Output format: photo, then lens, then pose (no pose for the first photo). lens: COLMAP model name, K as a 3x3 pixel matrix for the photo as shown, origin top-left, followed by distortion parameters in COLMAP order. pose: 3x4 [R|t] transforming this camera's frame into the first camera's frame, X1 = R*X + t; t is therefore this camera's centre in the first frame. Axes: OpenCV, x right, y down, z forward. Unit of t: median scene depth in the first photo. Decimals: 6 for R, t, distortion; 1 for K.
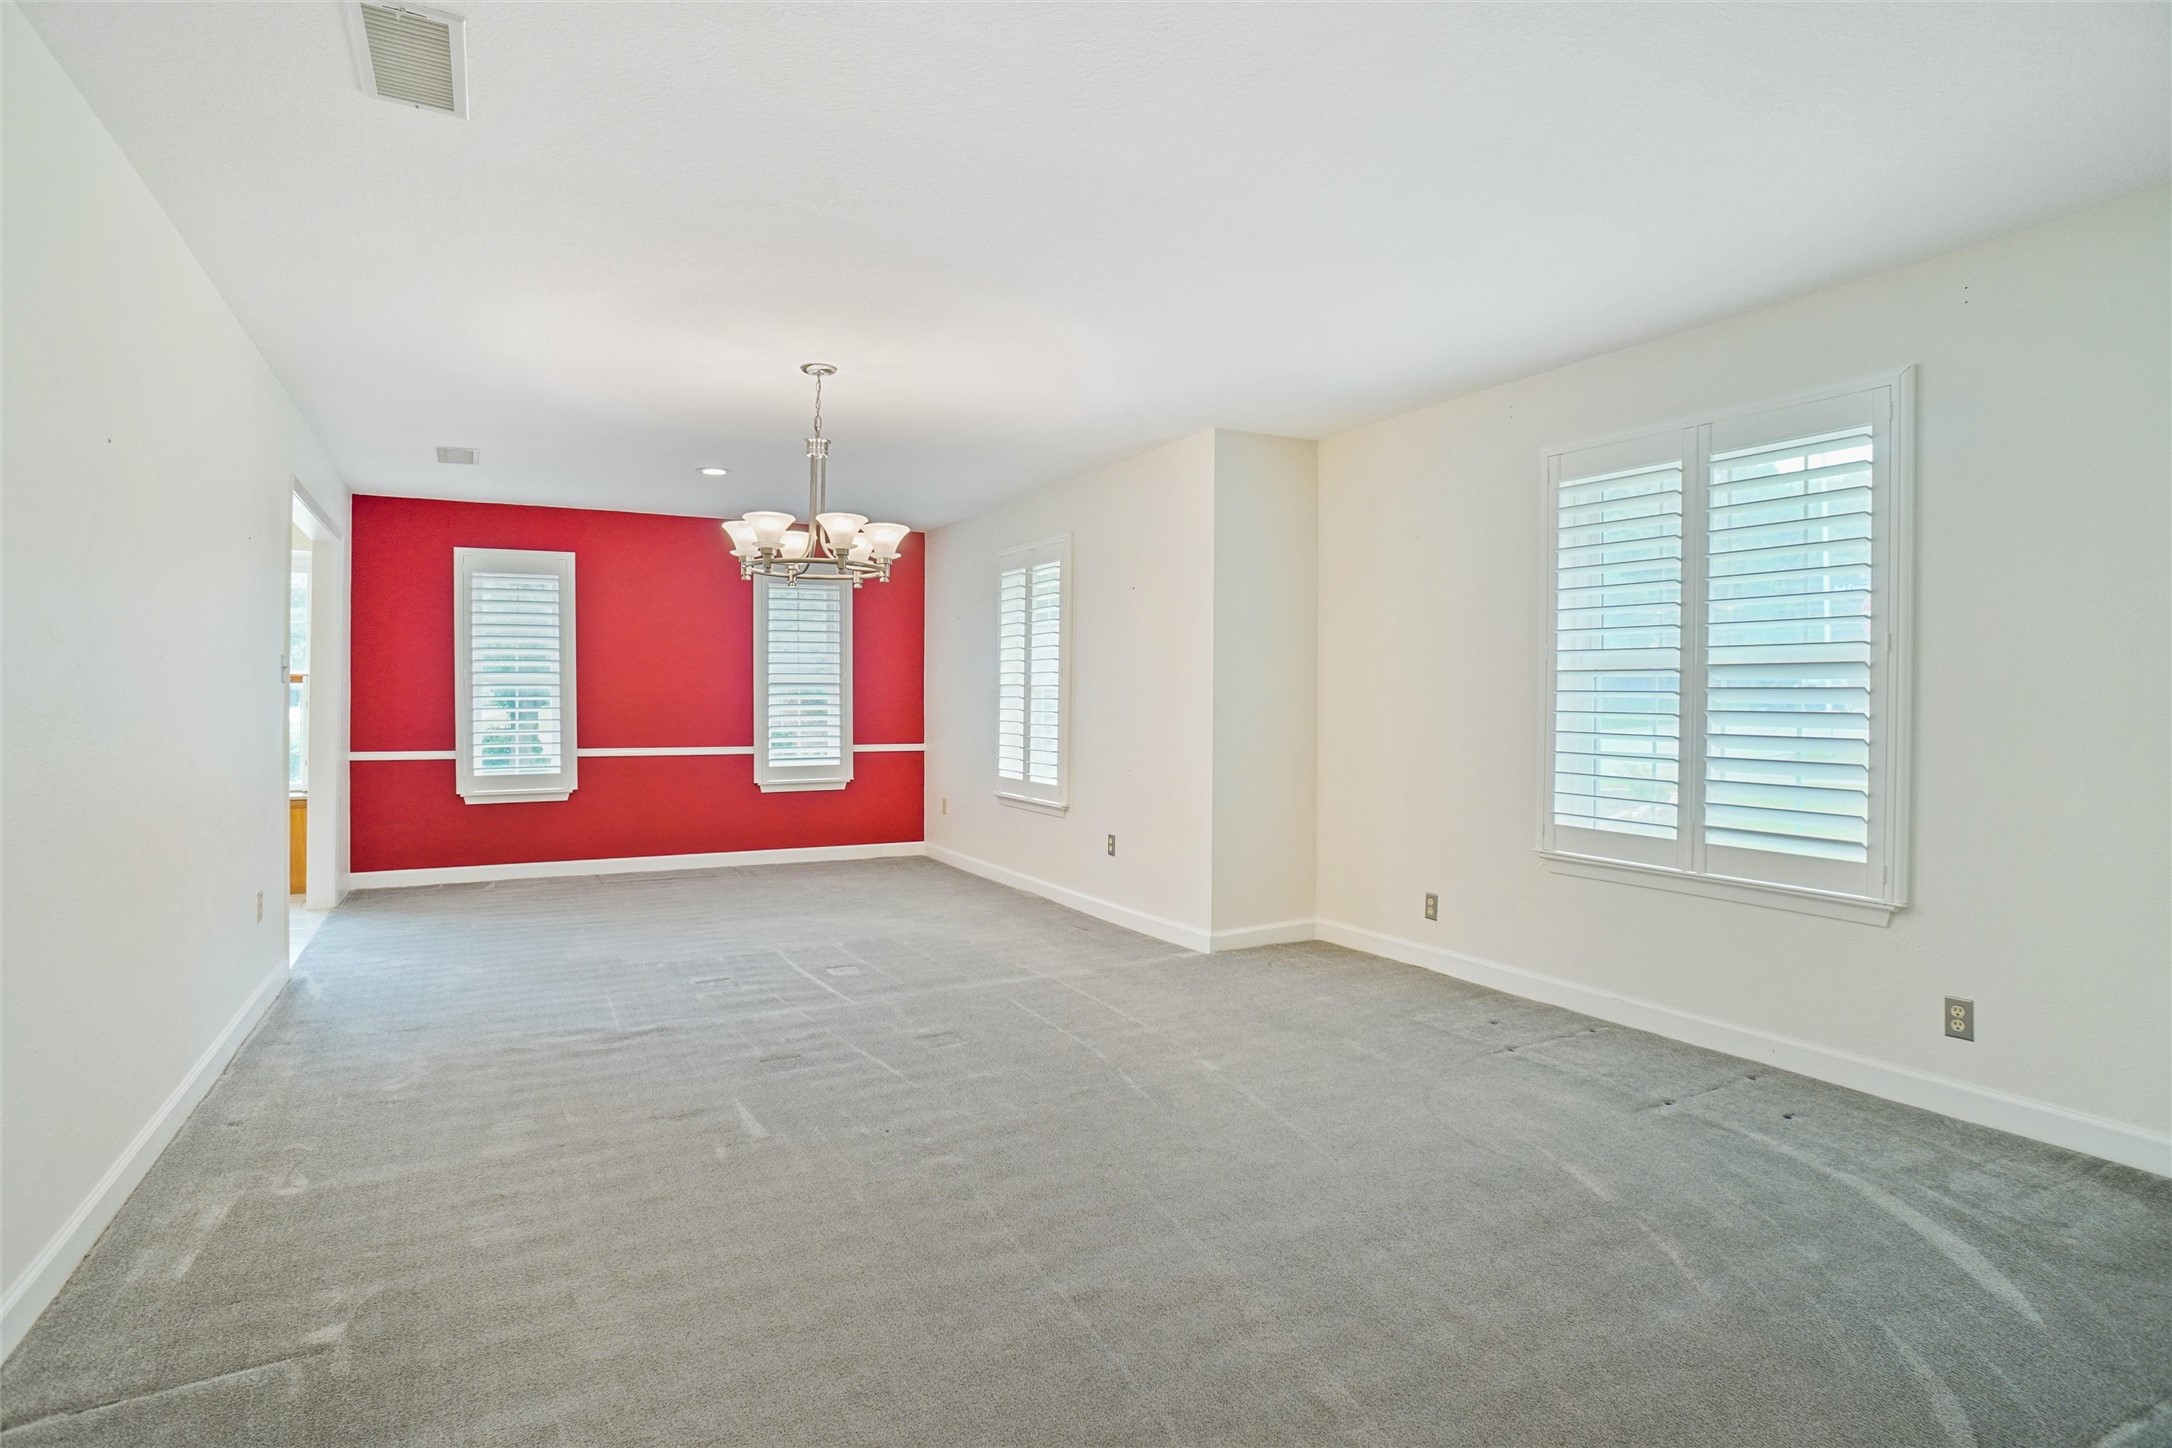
lens RADIAL K [[1146.4, 0, 1096.7], [0, 1146.4, 703.0], [0, 0, 1]] dist [-0.079436, 0.050948]
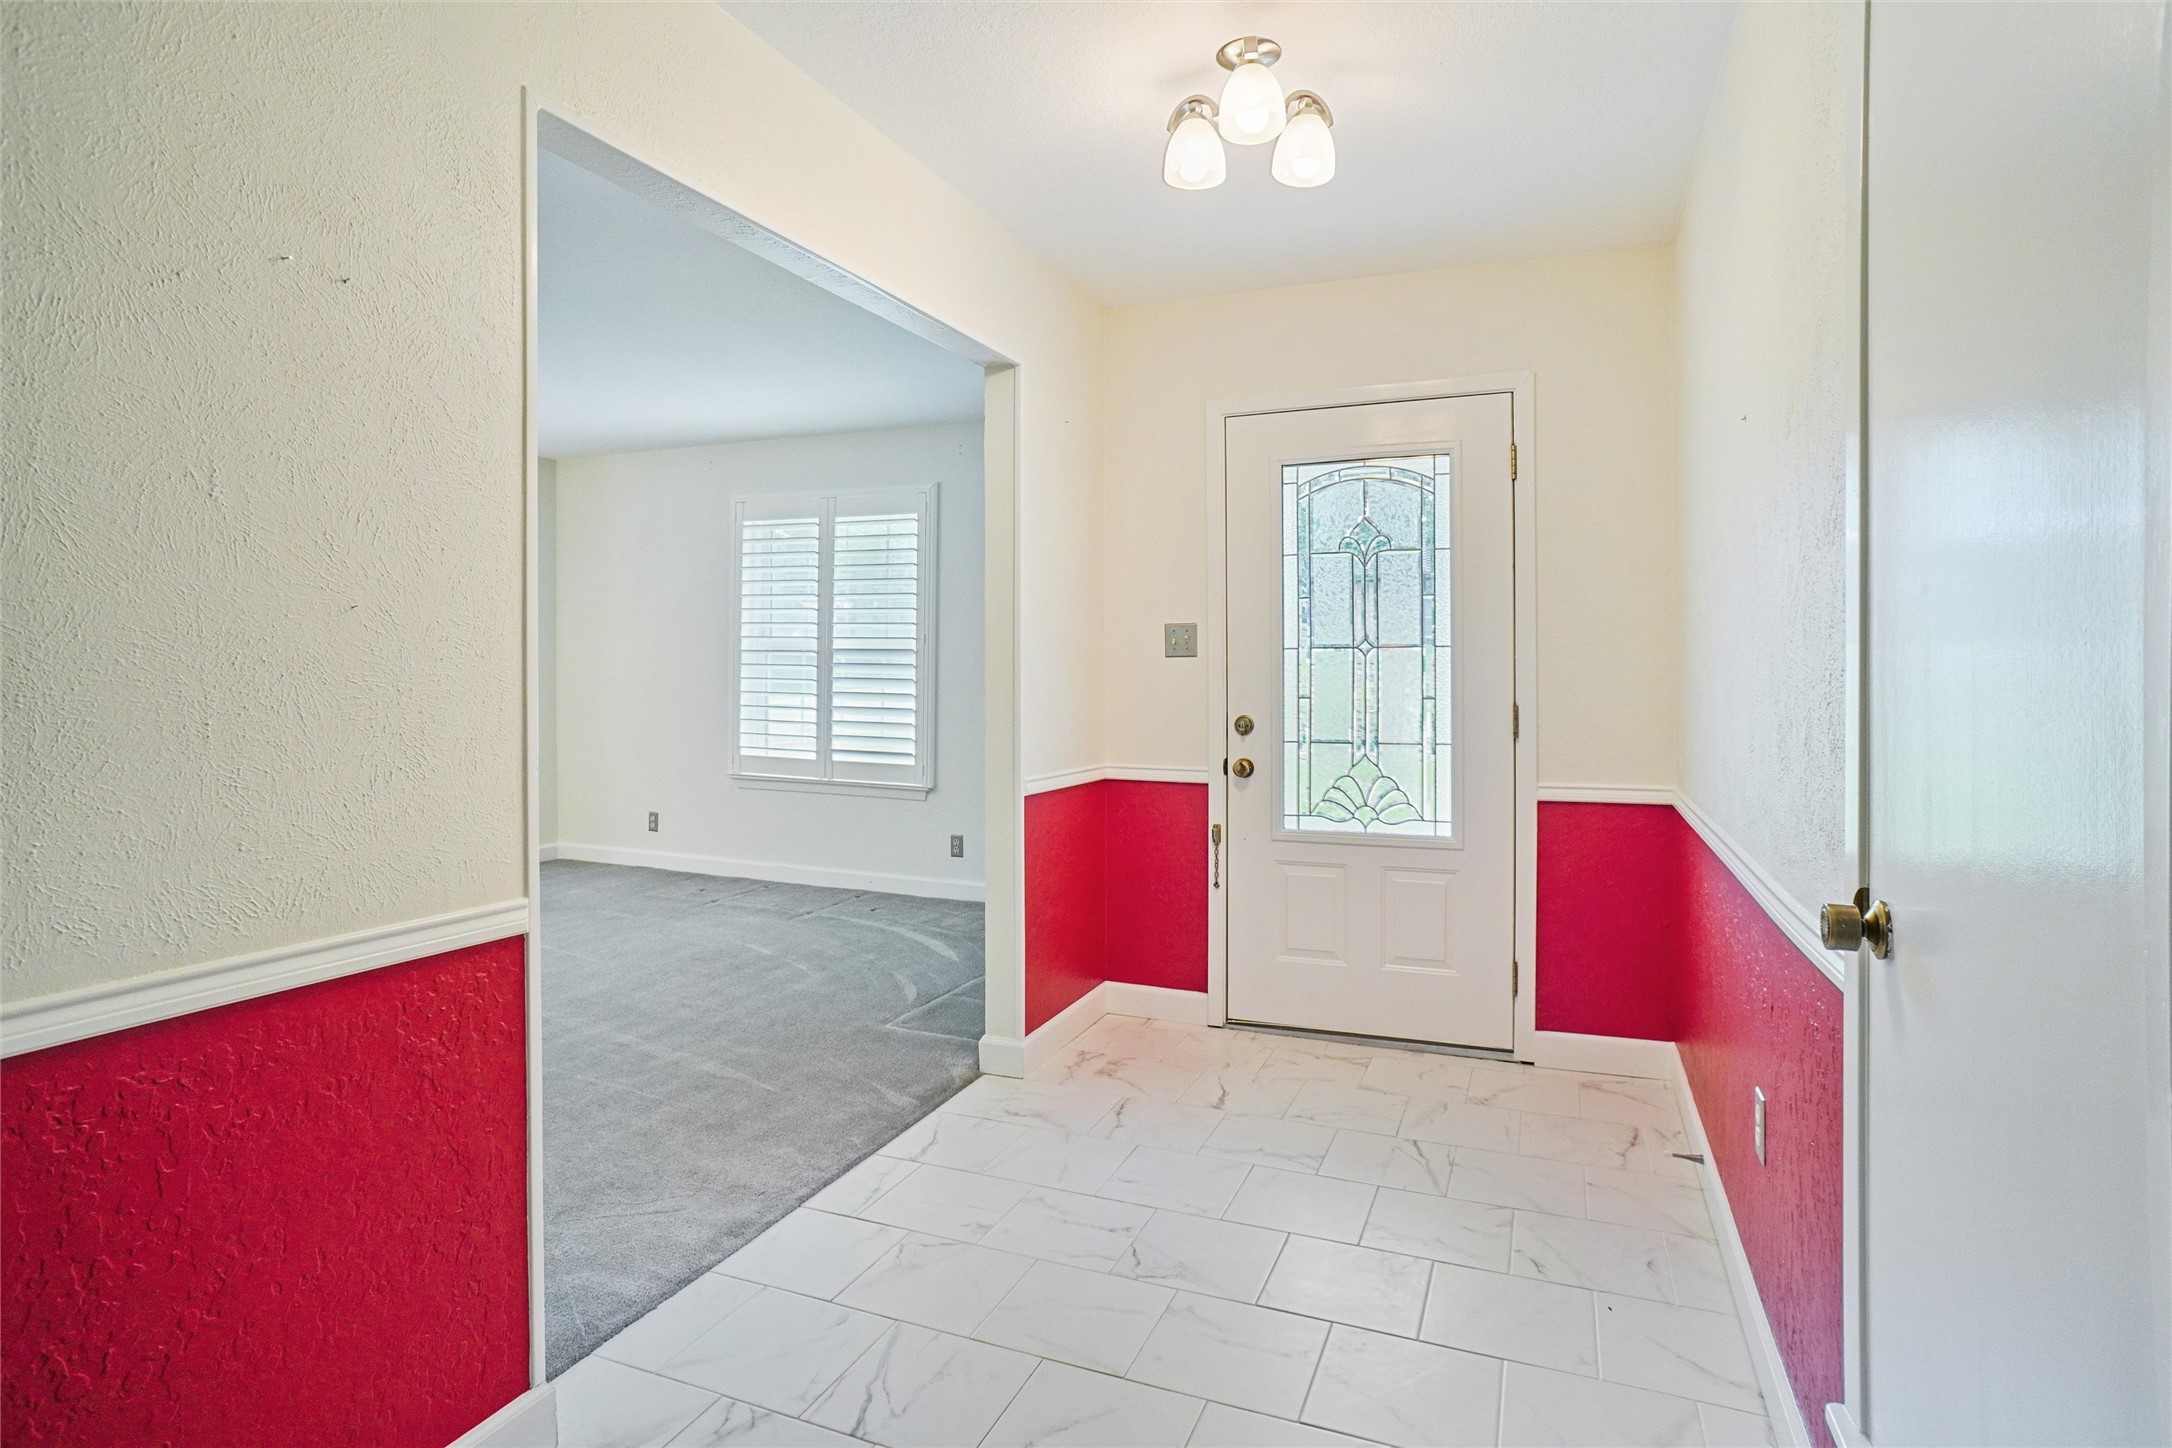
lens RADIAL K [[1137.2, 0, 1091.4], [0, 1137.2, 711.3], [0, 0, 1]] dist [-0.075049, 0.036381]
pose [[0.778543, -0.016543, 0.627373, -0.178914], [-0.004653, 0.999473, 0.032129, 0.001525], [-0.627574, -0.027933, 0.778056, -0.478084]]
